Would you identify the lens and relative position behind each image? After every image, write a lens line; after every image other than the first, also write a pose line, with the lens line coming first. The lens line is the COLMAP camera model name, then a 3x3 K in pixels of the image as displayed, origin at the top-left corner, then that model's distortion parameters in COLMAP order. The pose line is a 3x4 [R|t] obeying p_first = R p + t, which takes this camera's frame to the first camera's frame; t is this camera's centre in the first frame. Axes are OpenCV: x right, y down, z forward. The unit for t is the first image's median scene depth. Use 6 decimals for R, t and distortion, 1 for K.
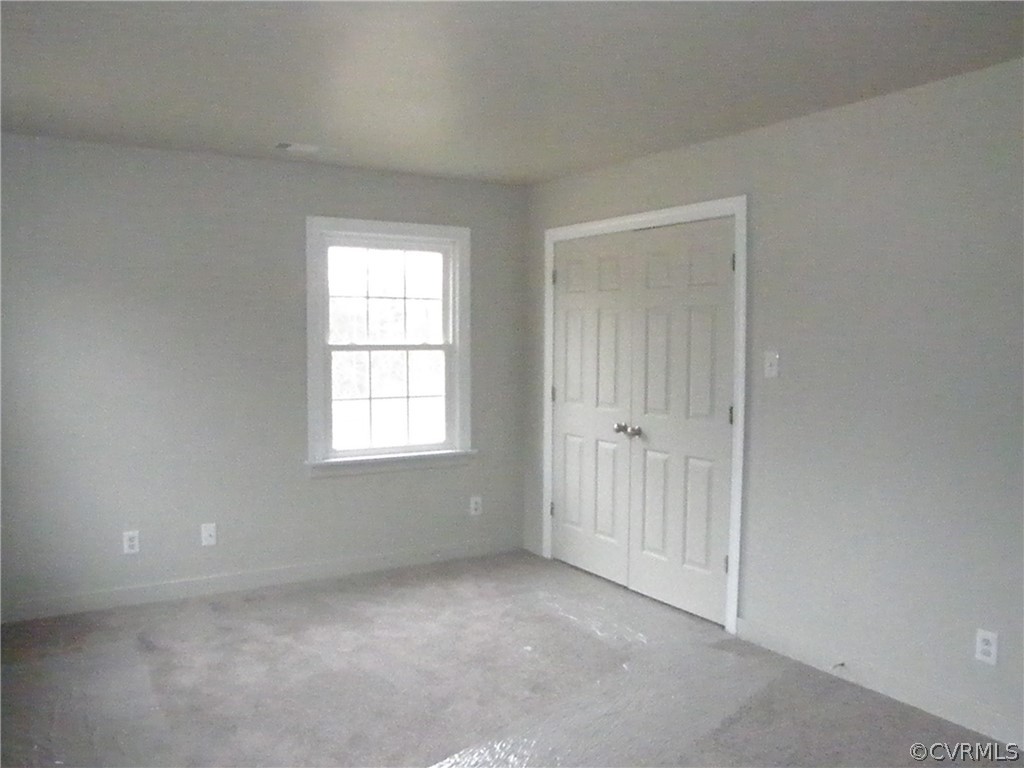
lens RADIAL K [[818.6, 0, 521.1], [0, 818.6, 393.3], [0, 0, 1]] dist [-0.155957, 0.132224]
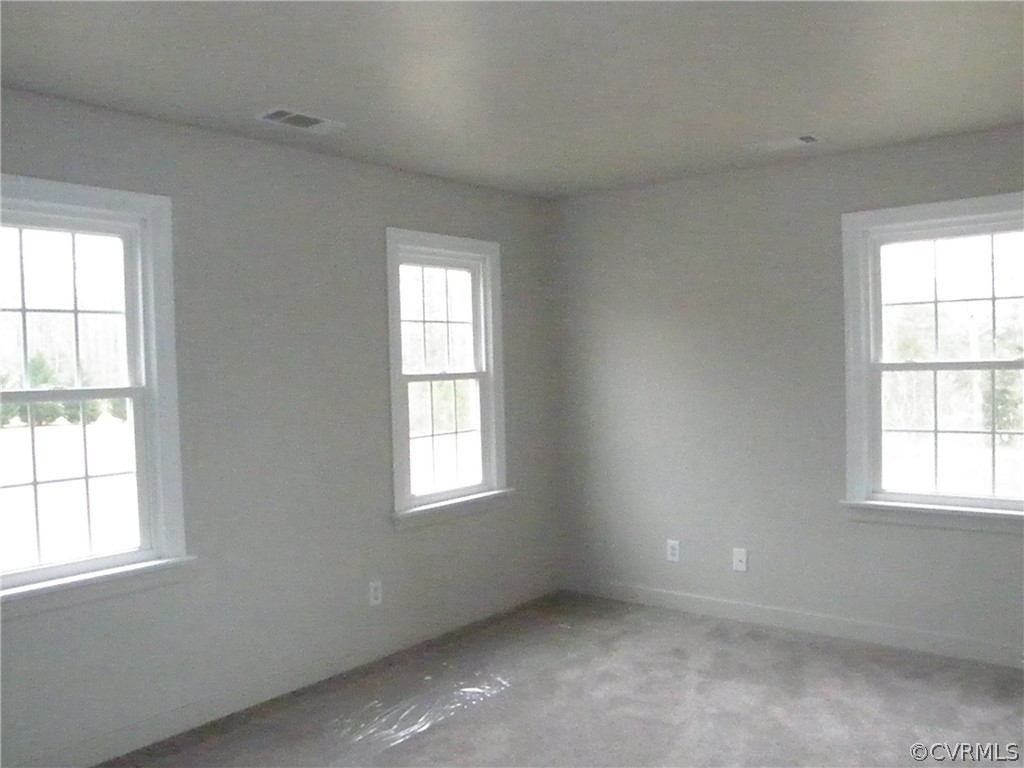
lens RADIAL K [[818.6, 0, 521.1], [0, 818.6, 393.3], [0, 0, 1]] dist [-0.155957, 0.132224]
pose [[0.326946, 0.019700, -0.944838, 0.472743], [-0.033634, 0.999392, 0.009199, -0.027962], [0.944444, 0.028771, 0.327410, 0.440882]]
